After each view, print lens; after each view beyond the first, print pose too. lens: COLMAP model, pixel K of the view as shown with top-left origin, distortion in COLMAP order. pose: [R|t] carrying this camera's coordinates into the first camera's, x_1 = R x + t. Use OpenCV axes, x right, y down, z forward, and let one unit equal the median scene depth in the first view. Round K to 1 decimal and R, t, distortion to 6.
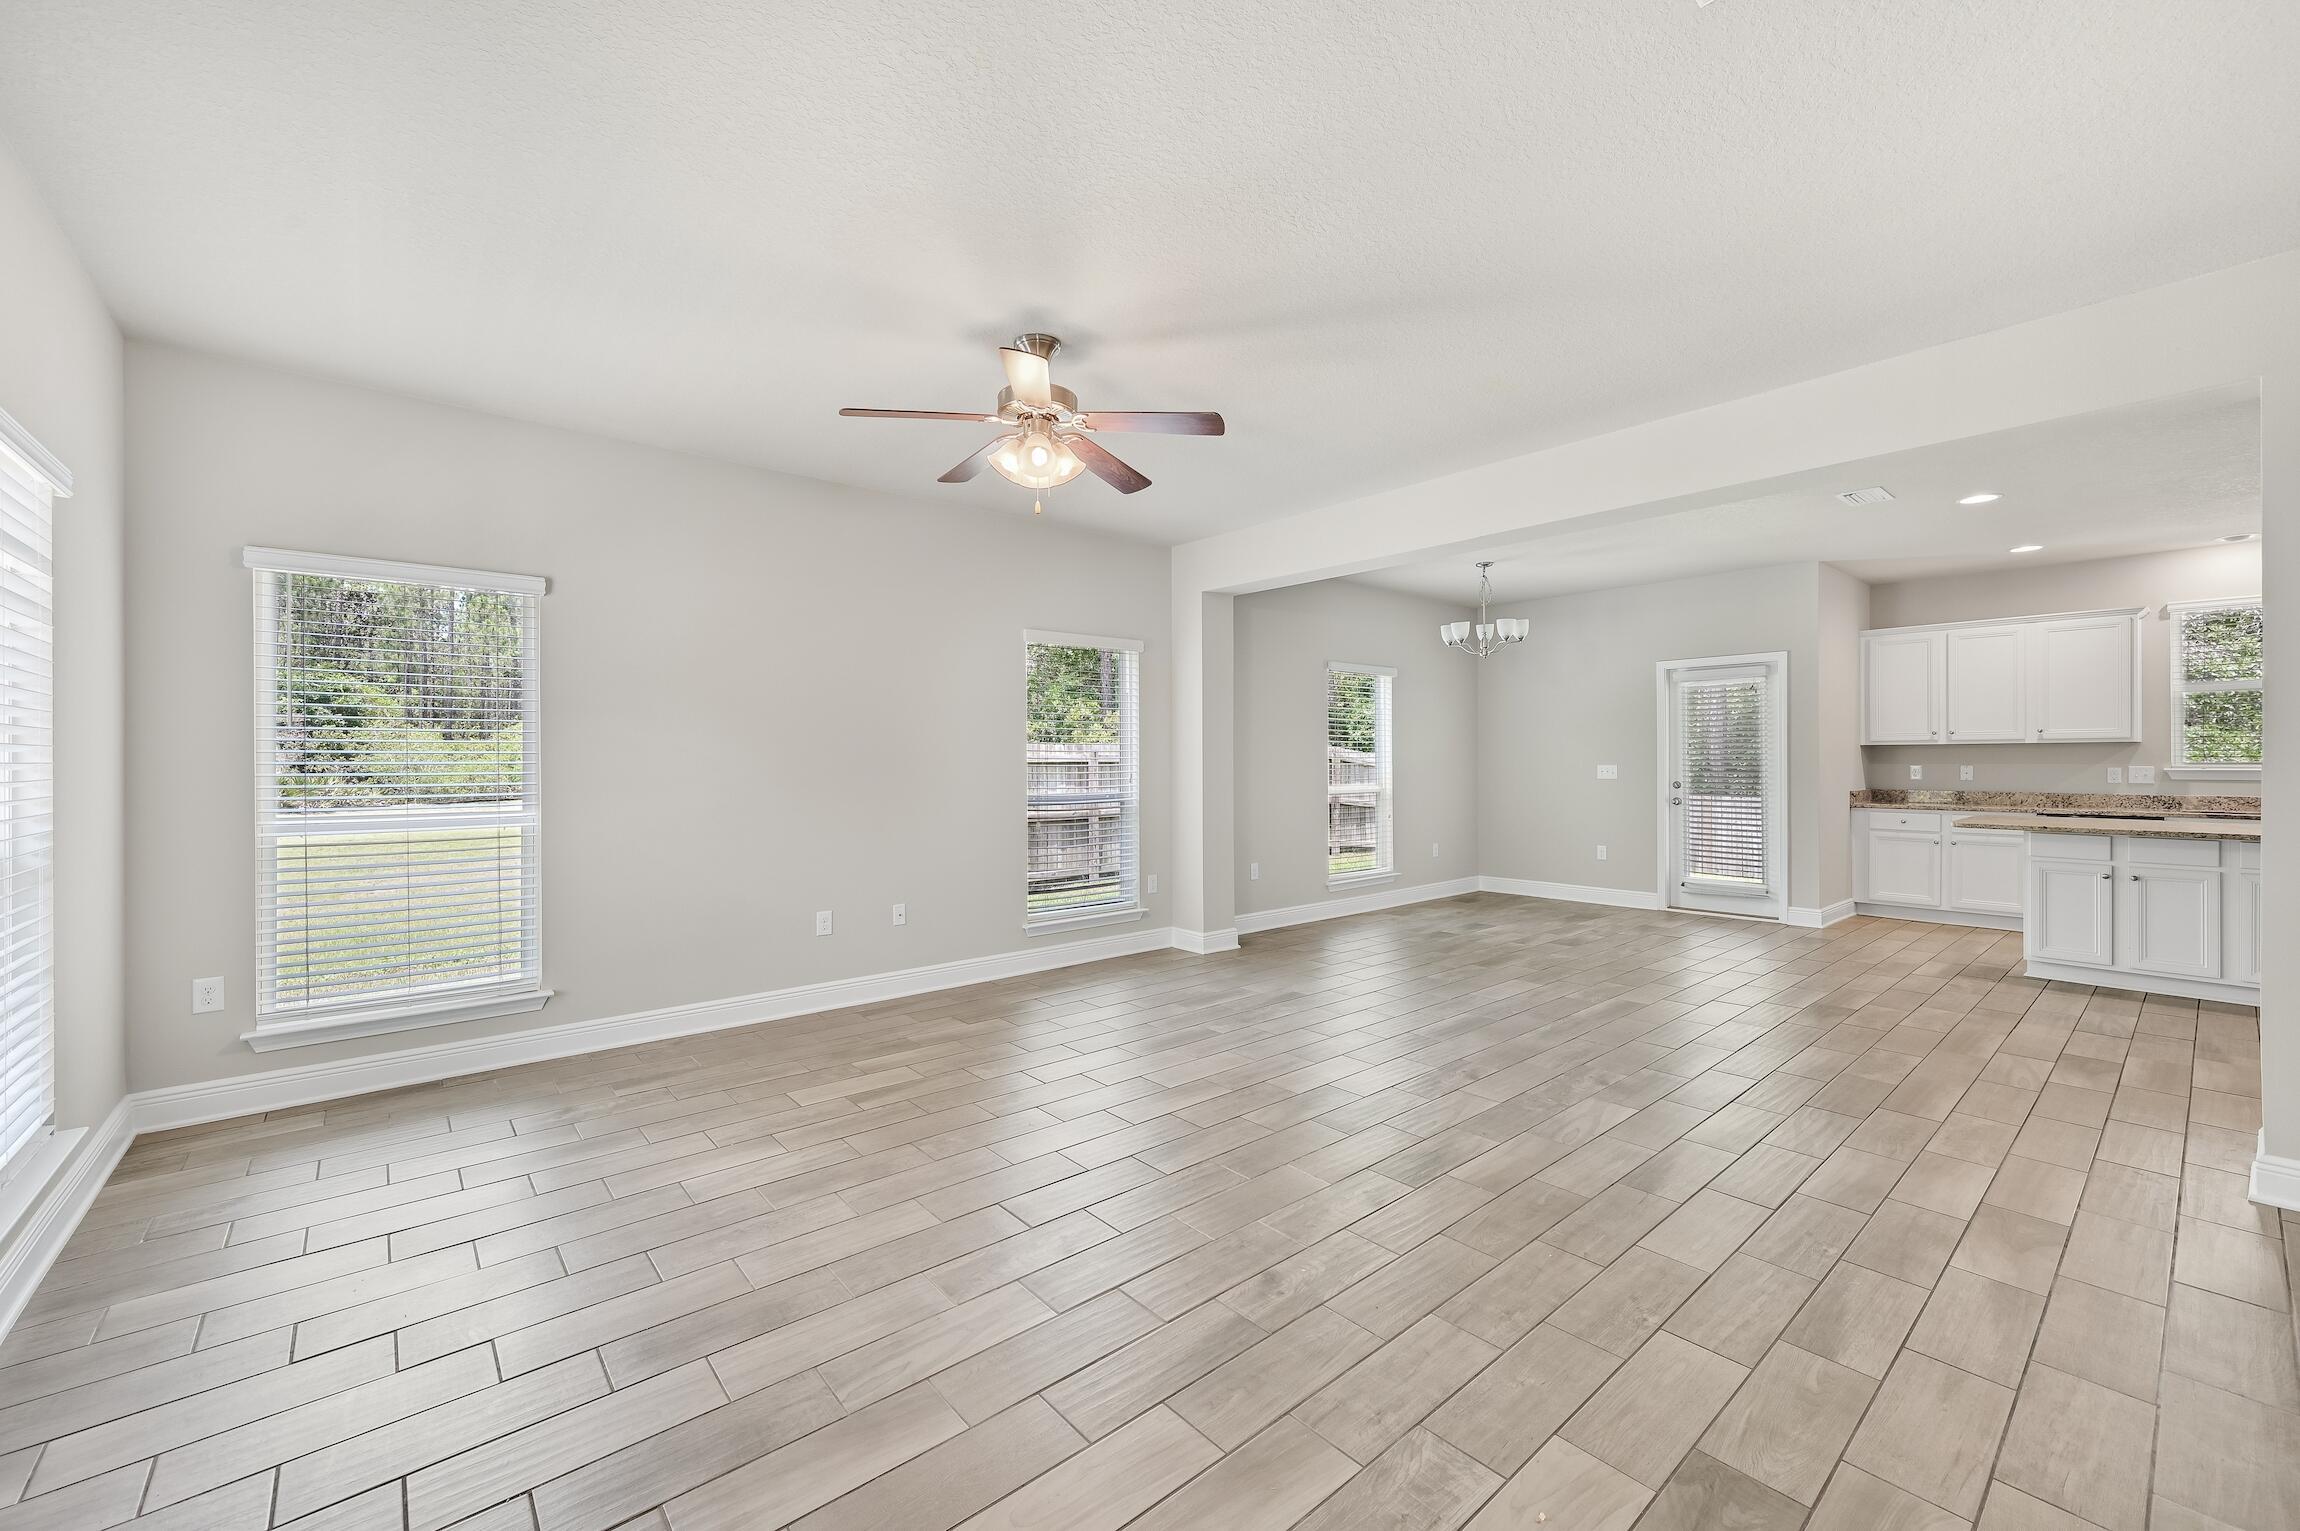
lens RADIAL K [[912.6, 0, 1138.5], [0, 912.6, 752.5], [0, 0, 1]] dist [-0.001047, 0.000837]
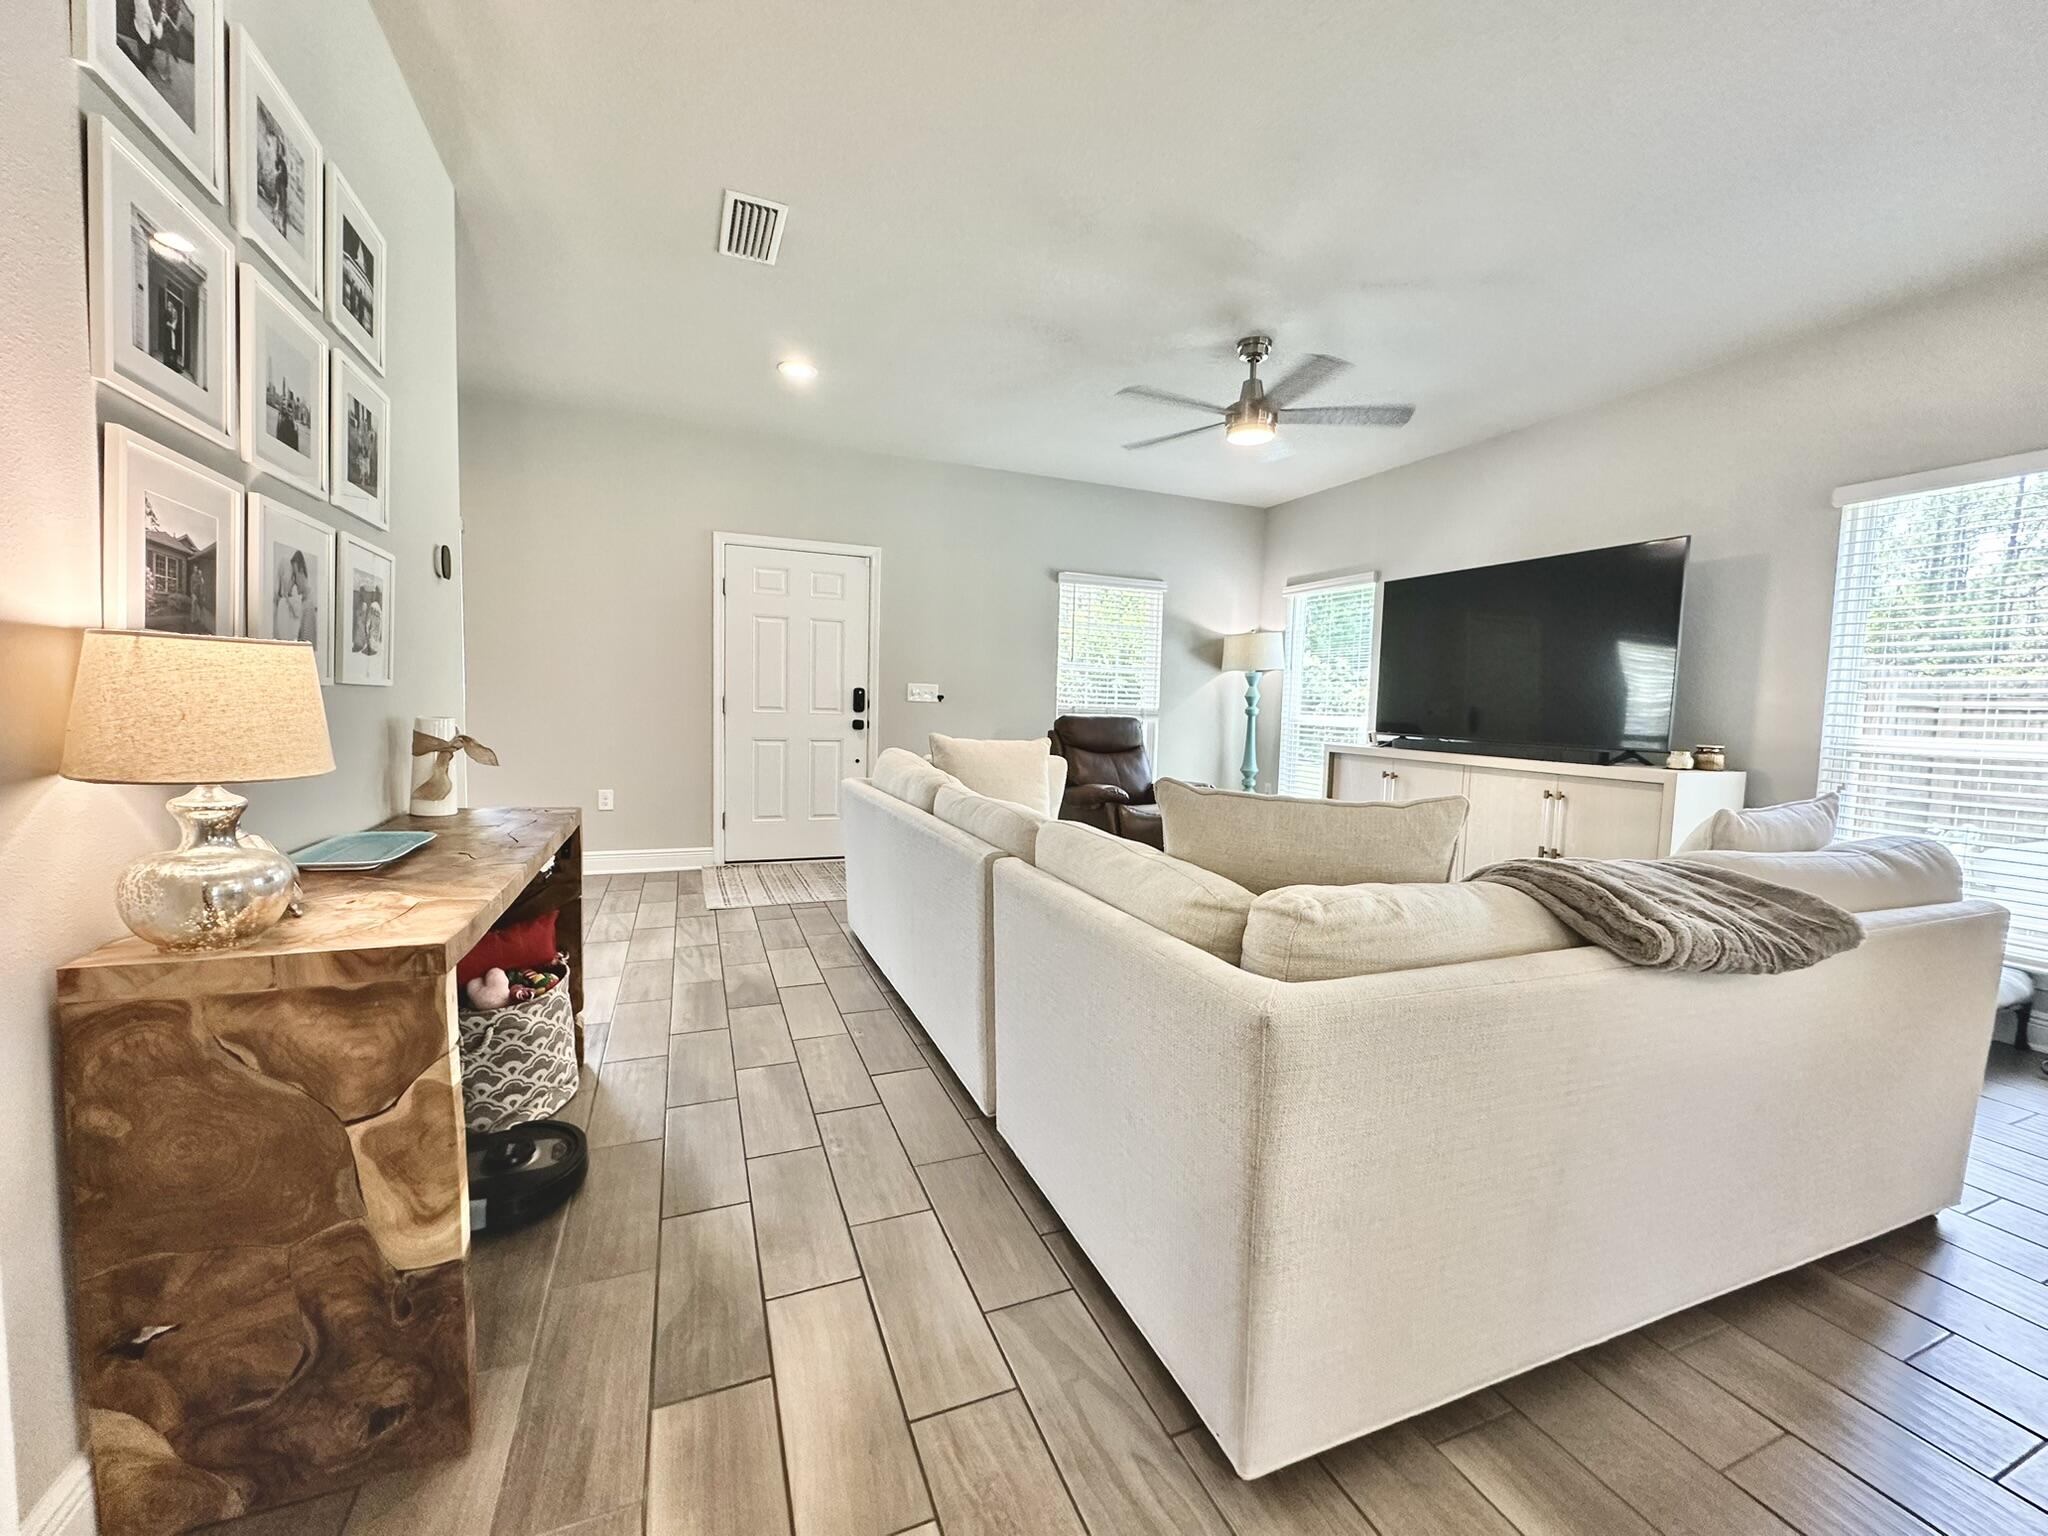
lens RADIAL K [[817.1, 0, 1031.1], [0, 817.1, 755.1], [0, 0, 1]] dist [0.002377, -0.001264]
pose [[-0.297867, 0.054787, -0.953034, 1.654552], [-0.019319, 0.997801, 0.063398, 0.091957], [0.954412, 0.037296, -0.296154, 1.594304]]
